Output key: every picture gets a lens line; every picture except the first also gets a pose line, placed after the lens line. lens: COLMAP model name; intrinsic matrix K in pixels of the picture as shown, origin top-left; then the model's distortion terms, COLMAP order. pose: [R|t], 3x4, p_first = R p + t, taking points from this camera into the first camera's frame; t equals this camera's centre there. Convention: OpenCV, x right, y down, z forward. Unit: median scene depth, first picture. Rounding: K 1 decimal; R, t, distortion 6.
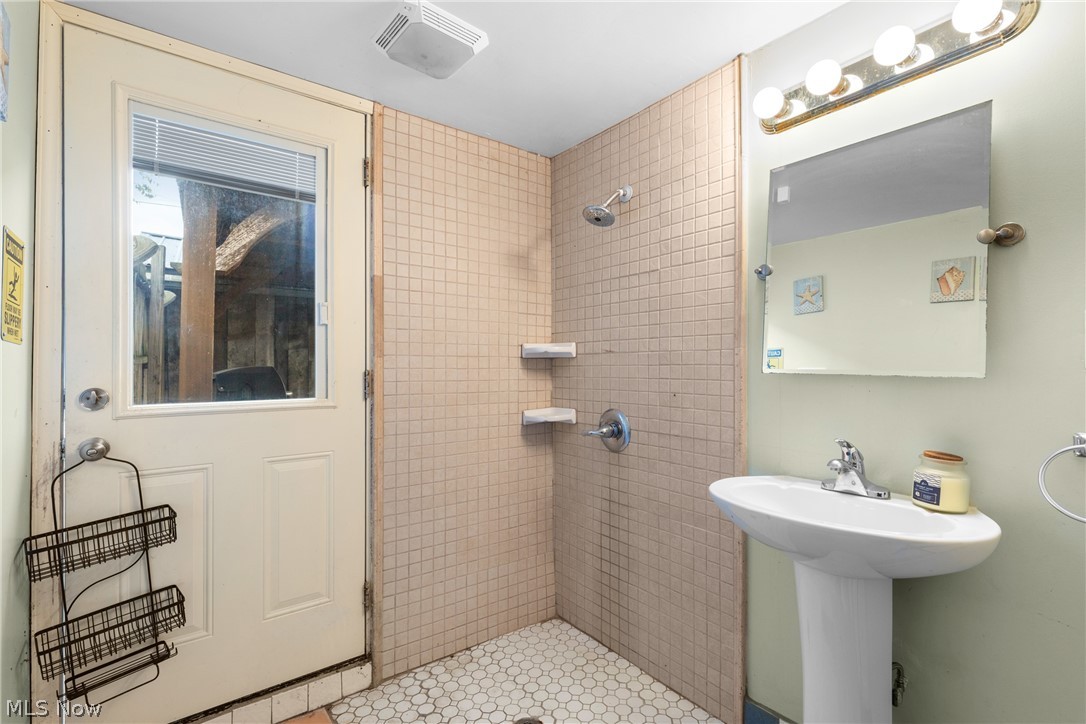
lens RADIAL K [[495.4, 0, 544.8], [0, 495.4, 368.8], [0, 0, 1]] dist [0.013448, 0.000021]
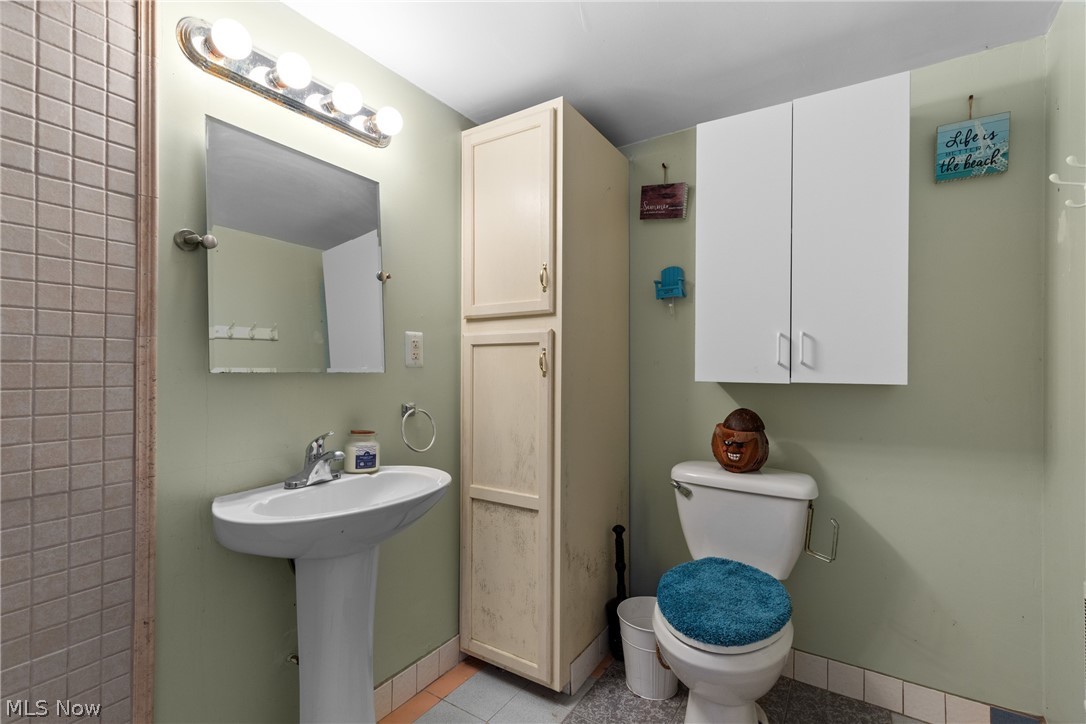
lens RADIAL K [[495.4, 0, 543.7], [0, 495.4, 358.3], [0, 0, 1]] dist [0.013448, 0.000021]
pose [[-0.343641, 0.002575, 0.939098, -0.437893], [-0.004505, 0.999980, -0.004390, -0.012366], [-0.939090, -0.005739, -0.343622, 0.715600]]
